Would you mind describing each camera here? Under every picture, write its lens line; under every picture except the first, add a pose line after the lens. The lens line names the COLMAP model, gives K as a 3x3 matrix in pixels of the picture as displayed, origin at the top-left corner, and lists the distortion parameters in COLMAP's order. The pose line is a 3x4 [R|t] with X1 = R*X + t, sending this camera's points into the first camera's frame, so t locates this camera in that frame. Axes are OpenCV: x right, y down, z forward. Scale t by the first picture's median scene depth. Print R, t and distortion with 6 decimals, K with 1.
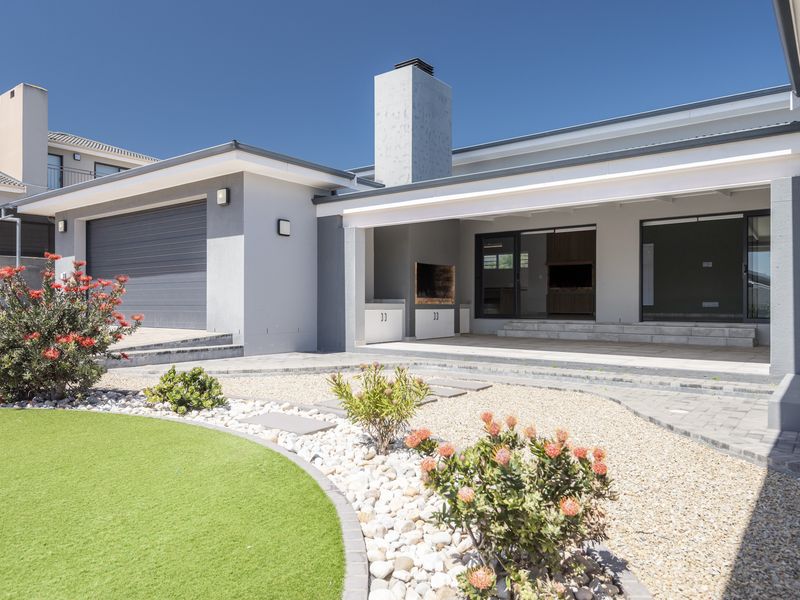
lens RADIAL K [[566.4, 0, 400.0], [0, 566.4, 300.0], [0, 0, 1]] dist [0.010185, 0.001582]
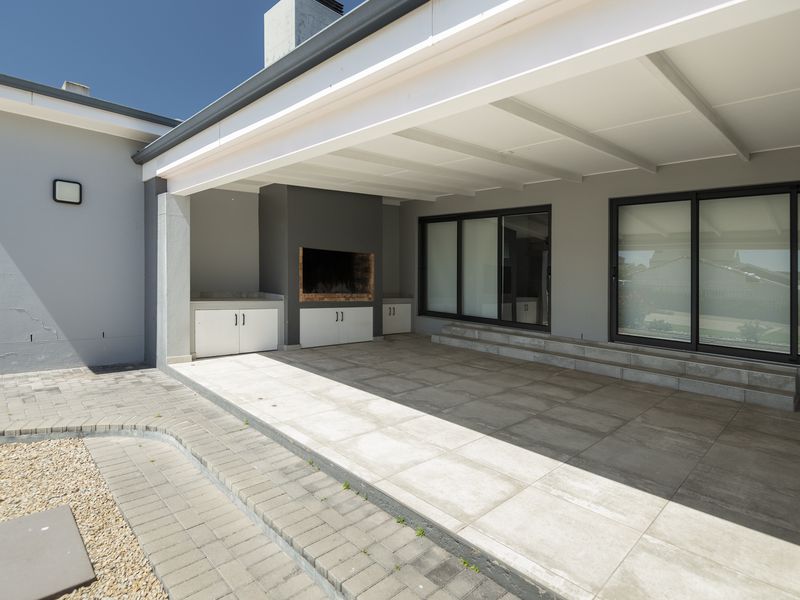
lens RADIAL K [[421.6, 0, 411.2], [0, 421.6, 254.8], [0, 0, 1]] dist [0.018086, -0.000004]
pose [[0.991180, 0.038859, -0.126698, 0.248617], [-0.044462, 0.998140, -0.041703, -0.039618], [0.124842, 0.046968, 0.991064, 0.452013]]
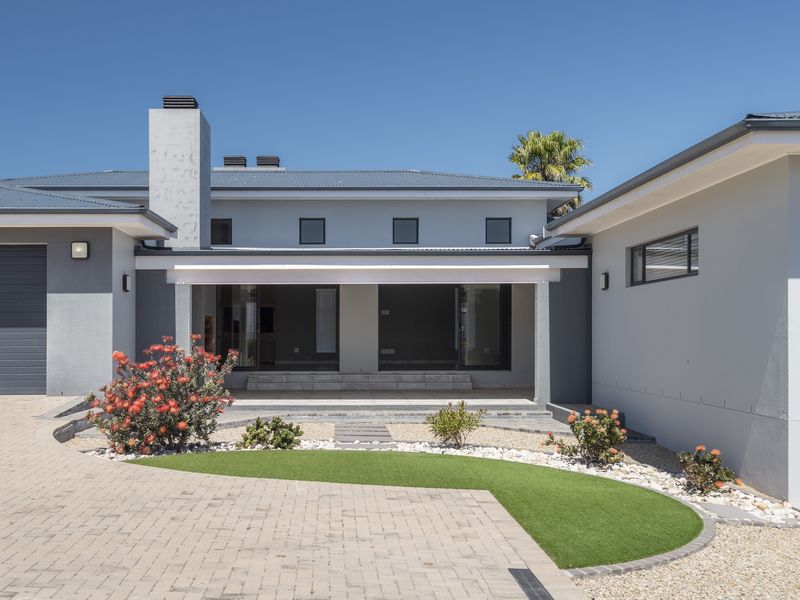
lens RADIAL K [[901.3, 0, 400.0], [0, 901.3, 300.0], [0, 0, 1]] dist [-0.008968, -0.008329]
pose [[0.770181, 0.023057, 0.637409, -0.686874], [-0.000262, 0.999358, -0.035833, -0.038090], [-0.637826, 0.027431, 0.769692, -0.382973]]
